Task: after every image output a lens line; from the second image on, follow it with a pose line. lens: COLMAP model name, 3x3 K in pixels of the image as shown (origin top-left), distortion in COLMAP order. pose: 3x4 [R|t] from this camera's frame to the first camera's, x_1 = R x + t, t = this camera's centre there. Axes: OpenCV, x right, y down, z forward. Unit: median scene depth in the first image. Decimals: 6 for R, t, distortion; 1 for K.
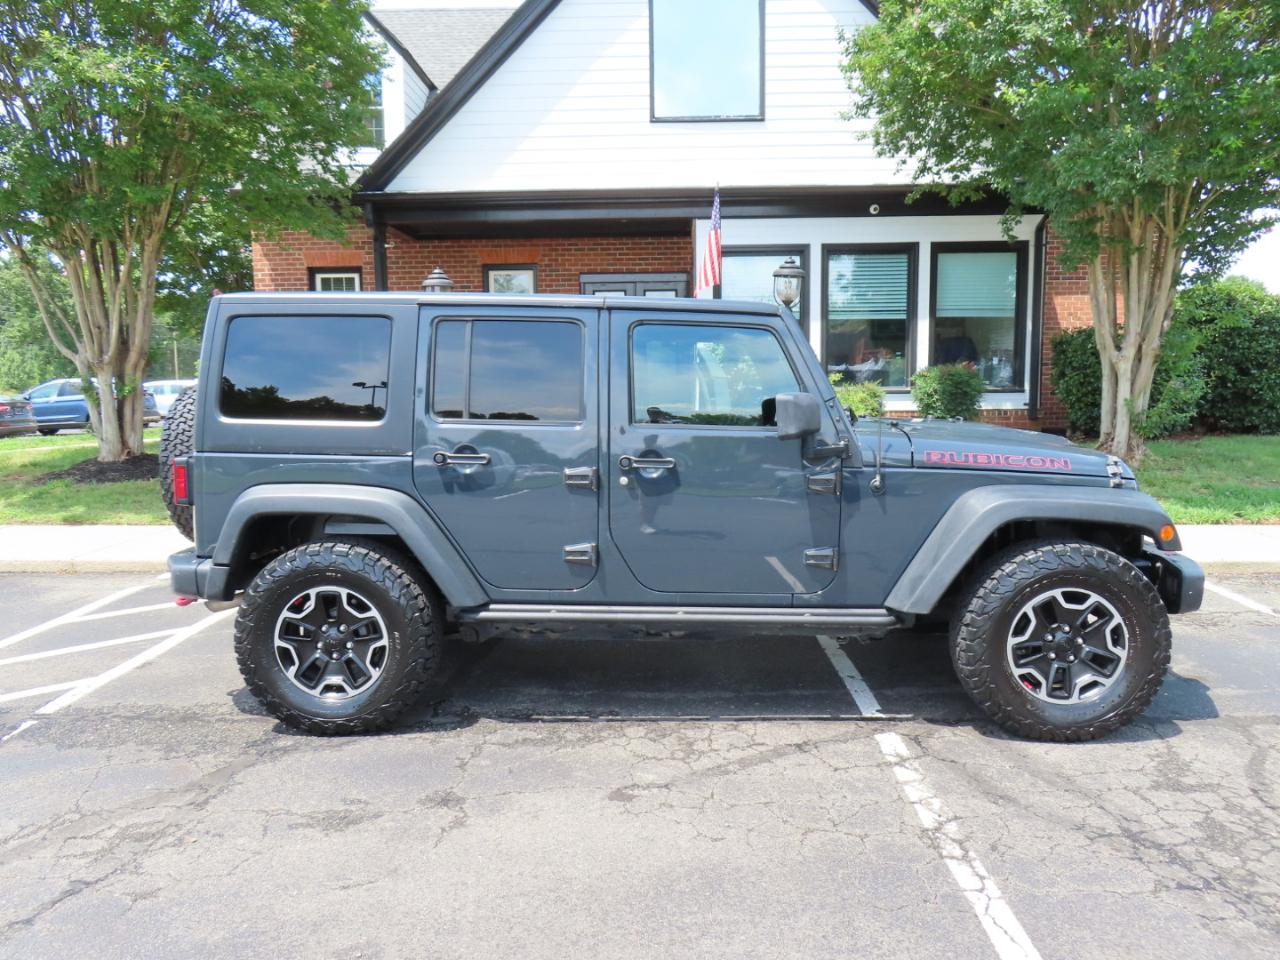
lens RADIAL K [[916.8, 0, 643.8], [0, 916.8, 481.4], [0, 0, 1]] dist [-0.010387, 0.004569]
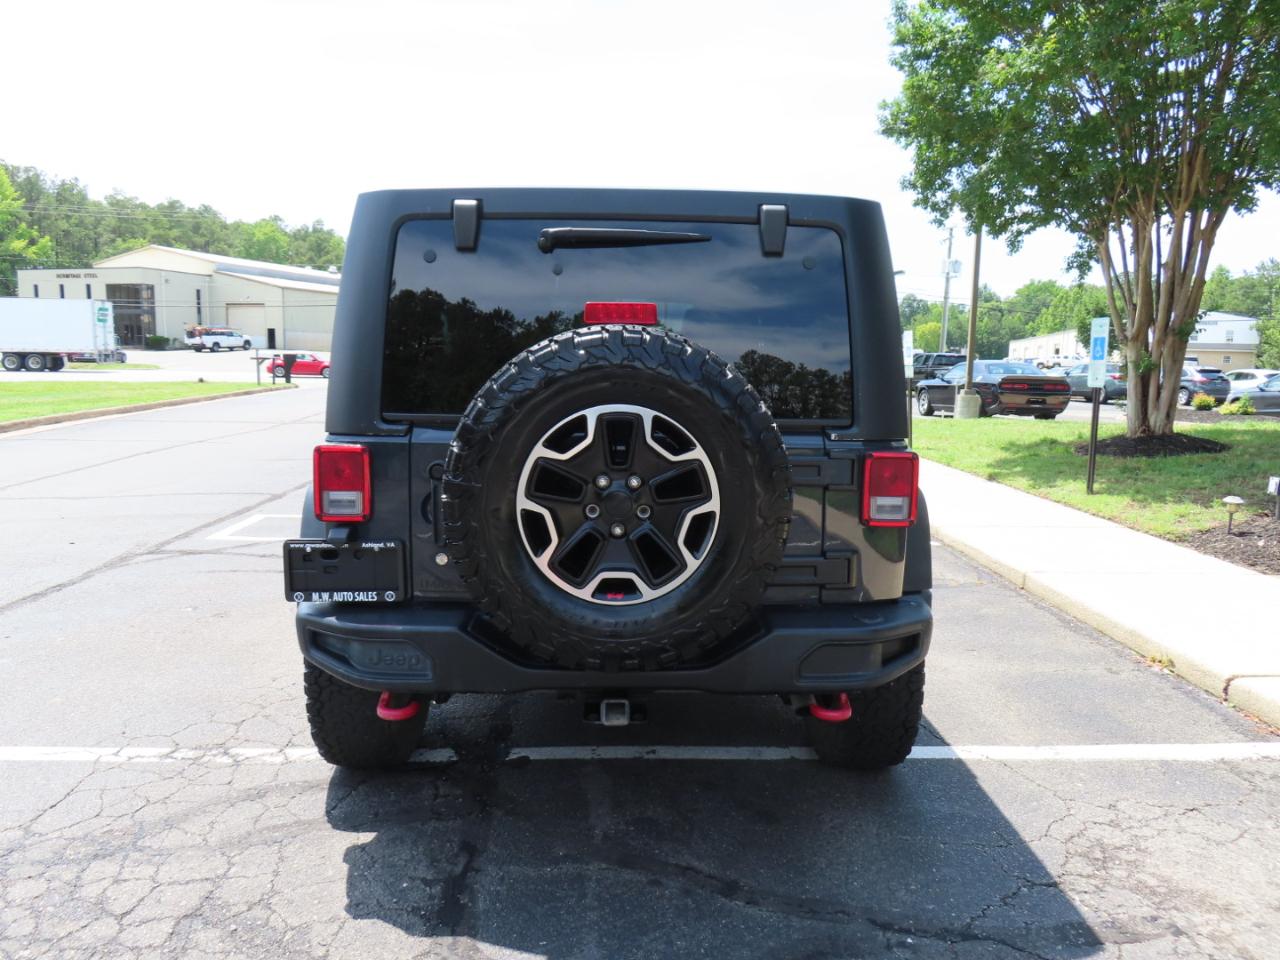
lens RADIAL K [[916.8, 0, 643.6], [0, 916.8, 478.1], [0, 0, 1]] dist [-0.010387, 0.004569]
pose [[0.062749, 0.139206, -0.988273, 0.828252], [-0.128746, 0.983080, 0.130300, -0.084131], [0.989690, 0.119060, 0.079610, 0.826742]]
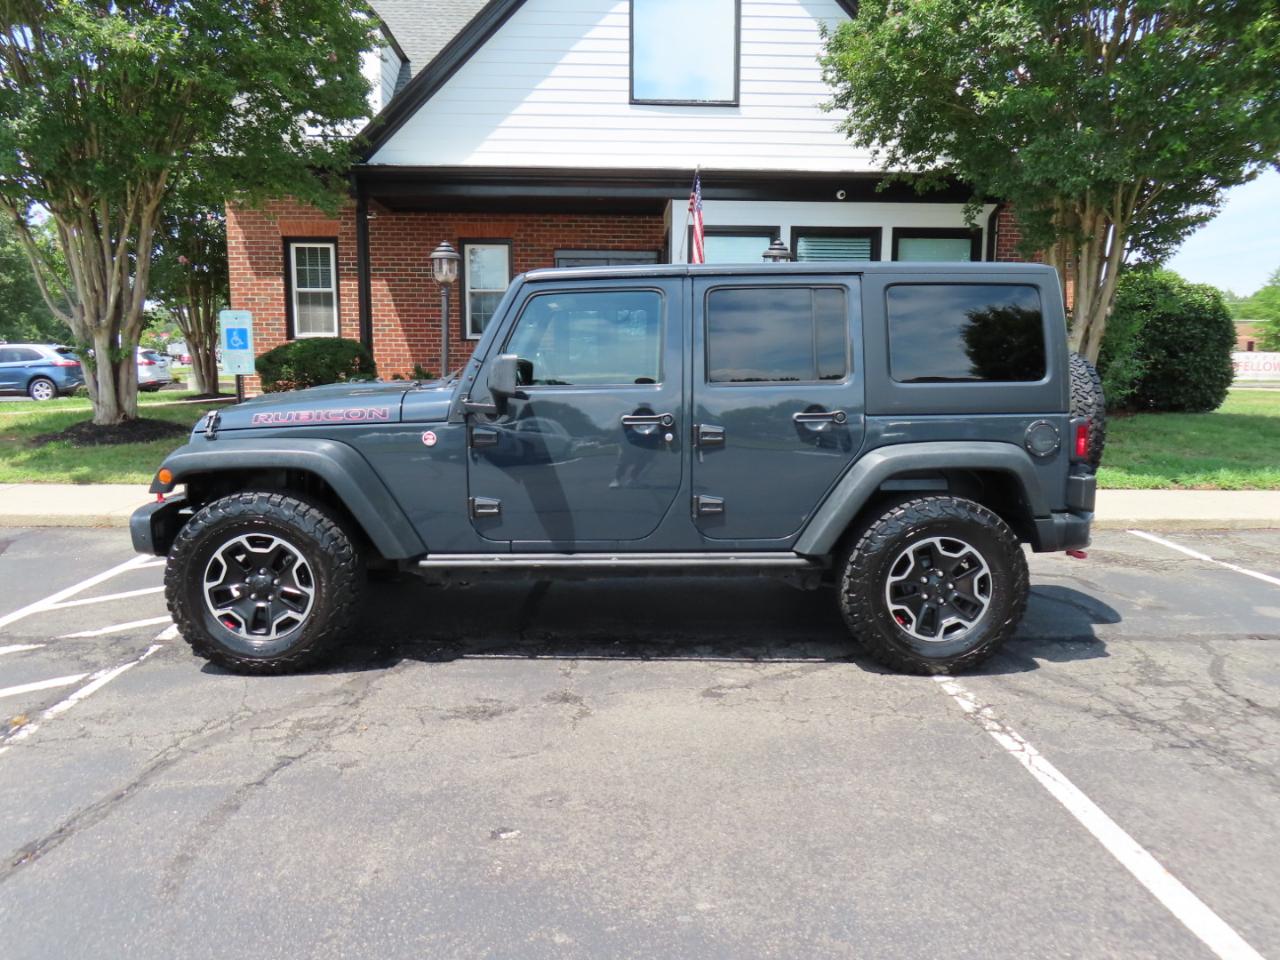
lens RADIAL K [[916.8, 0, 642.0], [0, 916.8, 479.0], [0, 0, 1]] dist [-0.010387, 0.004569]
pose [[0.997432, 0.006597, 0.071311, -0.132905], [-0.008126, 0.999743, 0.021177, 0.026142], [-0.071153, -0.021702, 0.997229, -0.115798]]
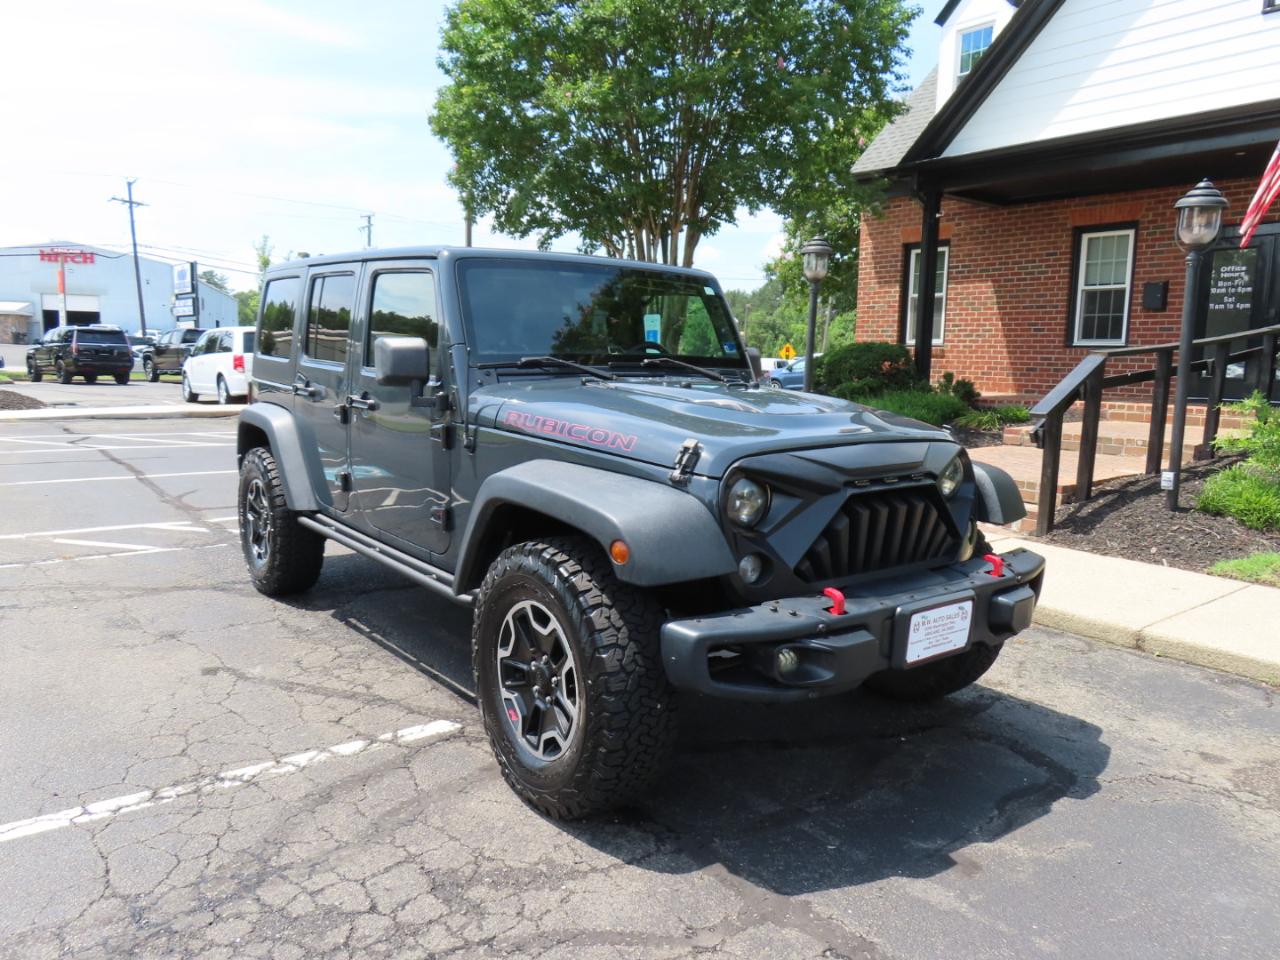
lens RADIAL K [[916.8, 0, 644.4], [0, 916.8, 481.6], [0, 0, 1]] dist [-0.010387, 0.004569]
pose [[0.635320, 0.127973, -0.761572, 0.792360], [-0.116008, 0.990799, 0.069715, -0.031580], [0.763486, 0.044057, 0.644320, 0.428622]]
